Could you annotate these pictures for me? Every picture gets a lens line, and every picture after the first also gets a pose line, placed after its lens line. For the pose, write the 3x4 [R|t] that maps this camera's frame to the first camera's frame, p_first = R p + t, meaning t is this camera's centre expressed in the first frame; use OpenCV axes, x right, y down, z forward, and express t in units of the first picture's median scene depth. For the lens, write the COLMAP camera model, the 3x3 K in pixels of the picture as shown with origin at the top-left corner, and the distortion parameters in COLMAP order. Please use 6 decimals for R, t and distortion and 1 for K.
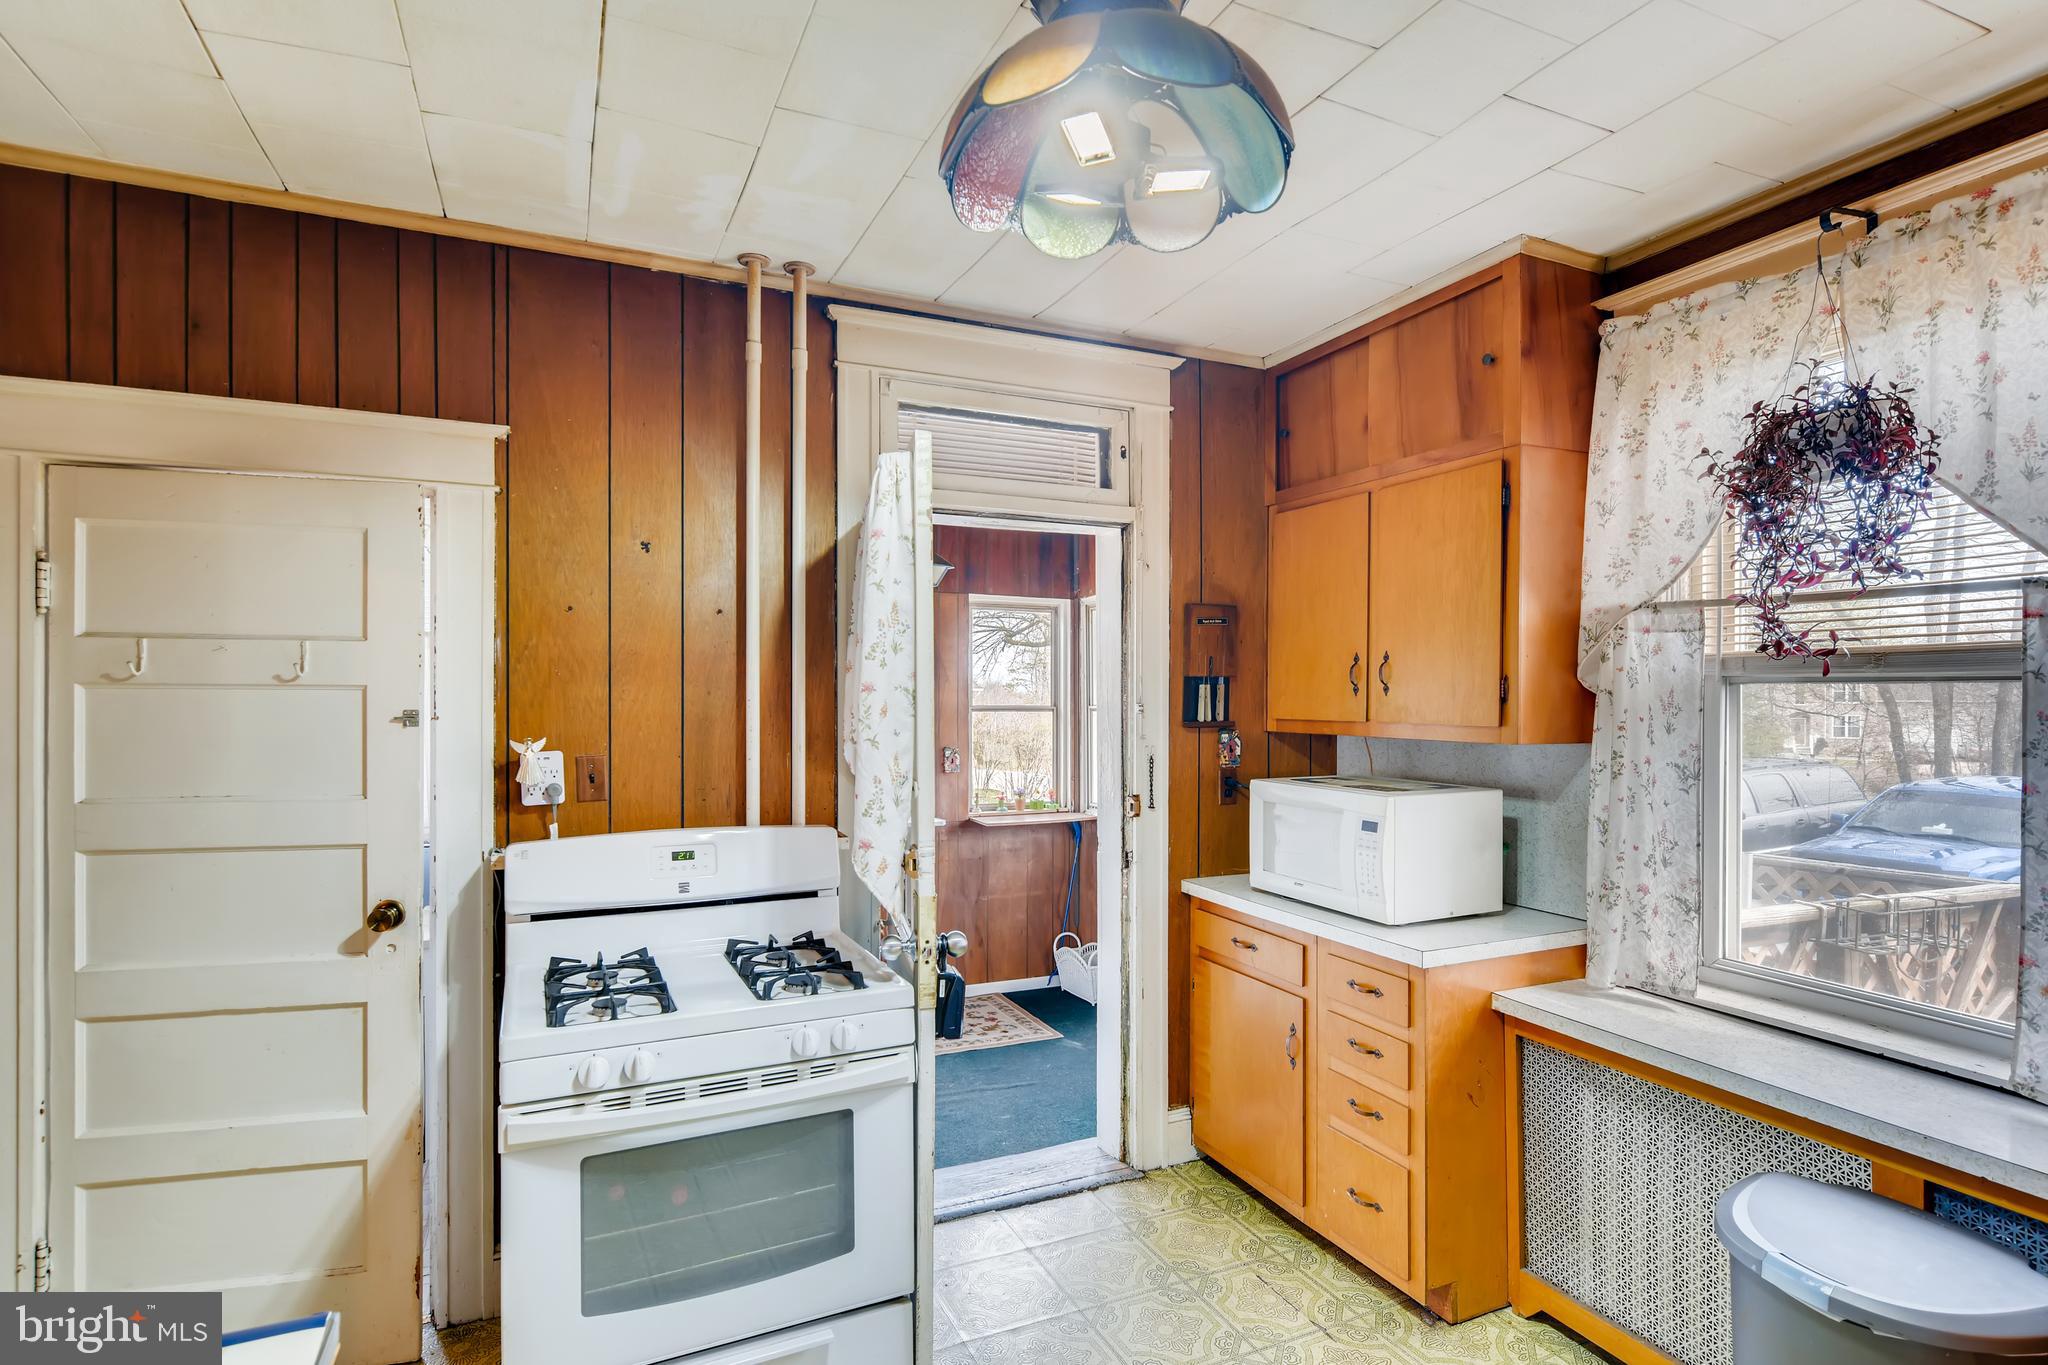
lens RADIAL K [[1040.4, 0, 1022.4], [0, 1040.4, 697.0], [0, 0, 1]] dist [0.003555, 0.001051]
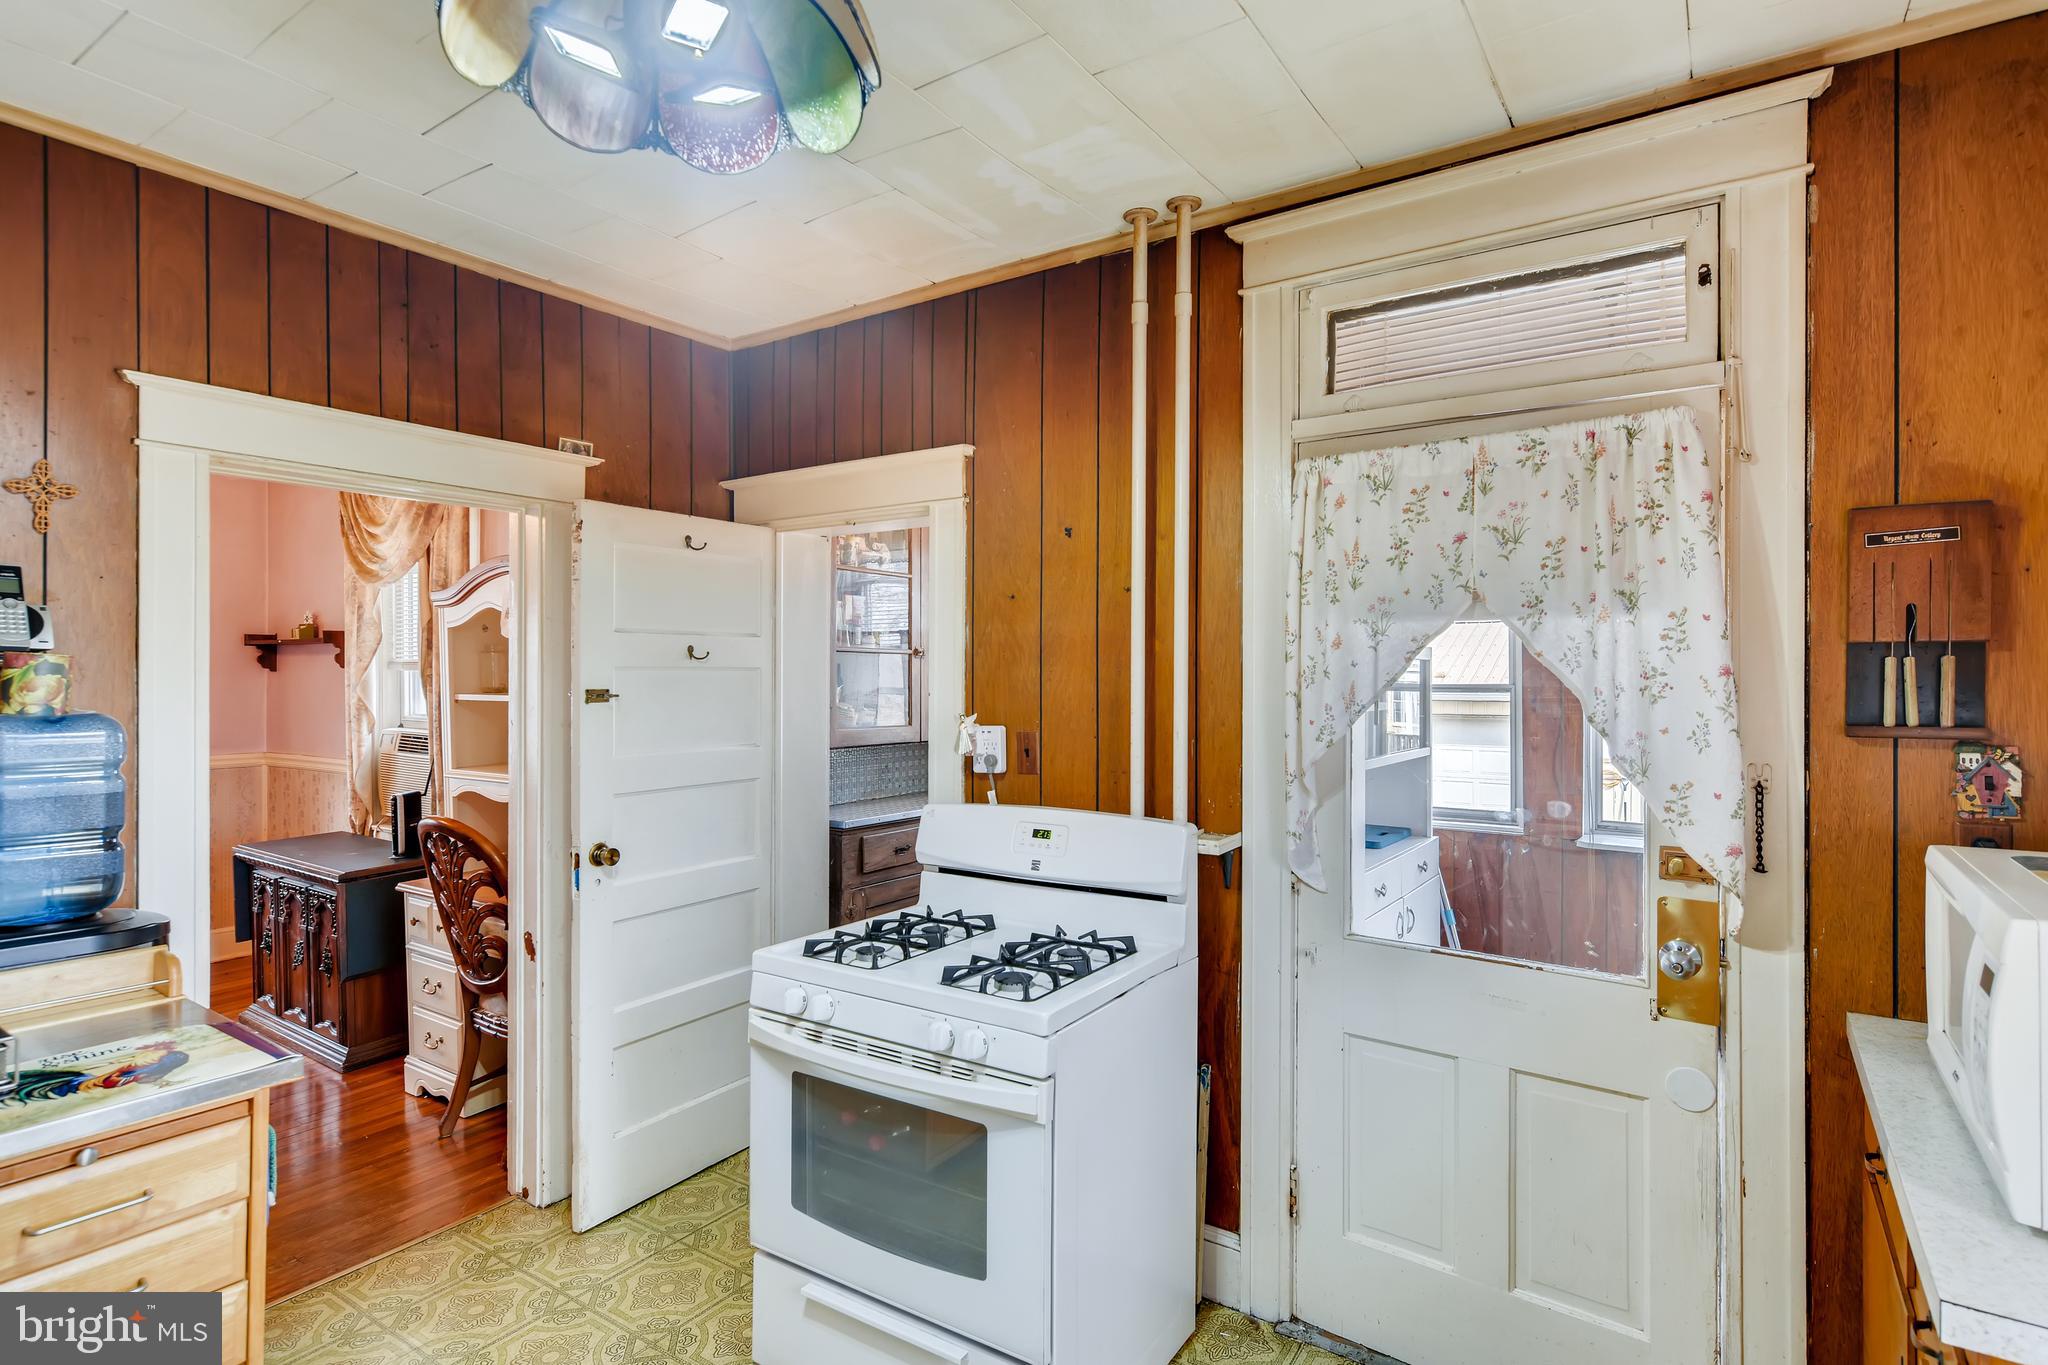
lens RADIAL K [[1040.4, 0, 1033.3], [0, 1040.4, 667.6], [0, 0, 1]] dist [0.003555, 0.001051]
pose [[0.522826, -0.004886, -0.852426, 0.508827], [-0.001592, 0.999976, -0.006708, -0.003287], [0.852438, 0.004864, 0.522806, 0.435960]]
